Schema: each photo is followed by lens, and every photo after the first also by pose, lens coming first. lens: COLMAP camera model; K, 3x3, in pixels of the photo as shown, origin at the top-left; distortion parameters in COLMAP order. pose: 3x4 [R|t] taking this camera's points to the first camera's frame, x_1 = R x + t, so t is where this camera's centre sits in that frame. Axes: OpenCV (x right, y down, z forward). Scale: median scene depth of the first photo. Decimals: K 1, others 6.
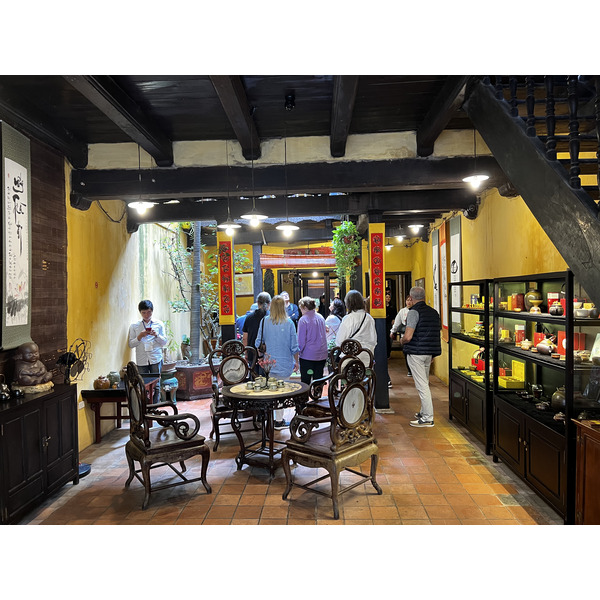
lens RADIAL K [[448.6, 0, 300.0], [0, 448.6, 301.0], [0, 0, 1]] dist [0.049233, -0.043609]
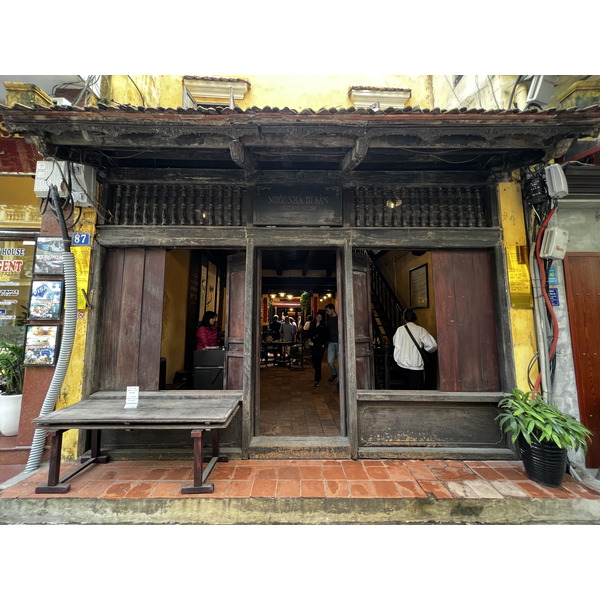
lens RADIAL K [[240.7, 0, 296.7], [0, 240.7, 298.0], [0, 0, 1]] dist [0.012550, 0.000169]
pose [[0.996553, 0.041957, 0.071566, -0.063218], [-0.034006, 0.993471, -0.108903, 0.034973], [-0.075668, 0.106094, 0.991473, -0.528078]]
